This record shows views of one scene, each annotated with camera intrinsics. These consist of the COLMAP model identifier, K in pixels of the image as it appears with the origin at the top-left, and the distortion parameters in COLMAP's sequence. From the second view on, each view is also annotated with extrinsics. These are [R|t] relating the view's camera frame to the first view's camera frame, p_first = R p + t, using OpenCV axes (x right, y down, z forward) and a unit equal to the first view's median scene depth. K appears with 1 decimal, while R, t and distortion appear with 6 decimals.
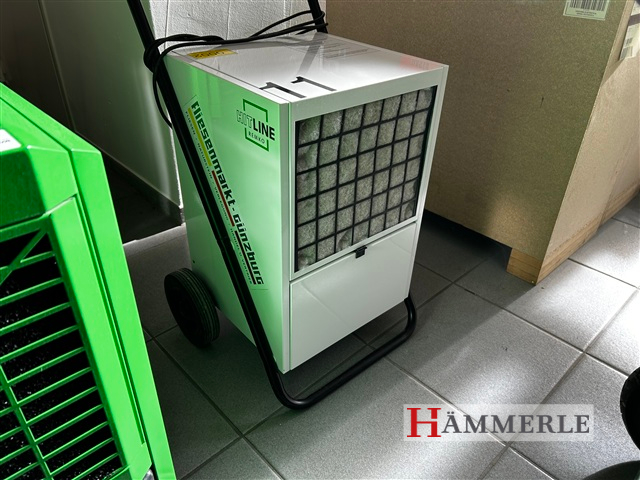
lens RADIAL K [[481.4, 0, 321.3], [0, 481.4, 238.7], [0, 0, 1]] dist [0.047652, -0.001888]
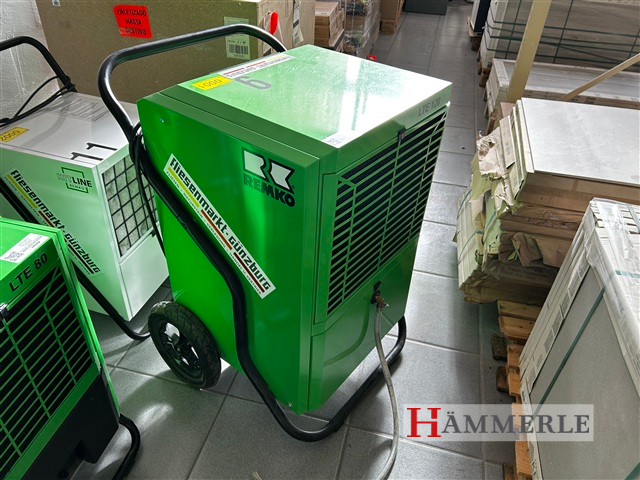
lens RADIAL K [[481.4, 0, 320.0], [0, 481.4, 238.2], [0, 0, 1]] dist [0.047652, -0.001888]
pose [[0.842142, -0.306586, 0.443624, -0.205473], [0.261066, 0.951618, 0.162072, -0.085047], [-0.471850, -0.020673, 0.881436, -0.798217]]
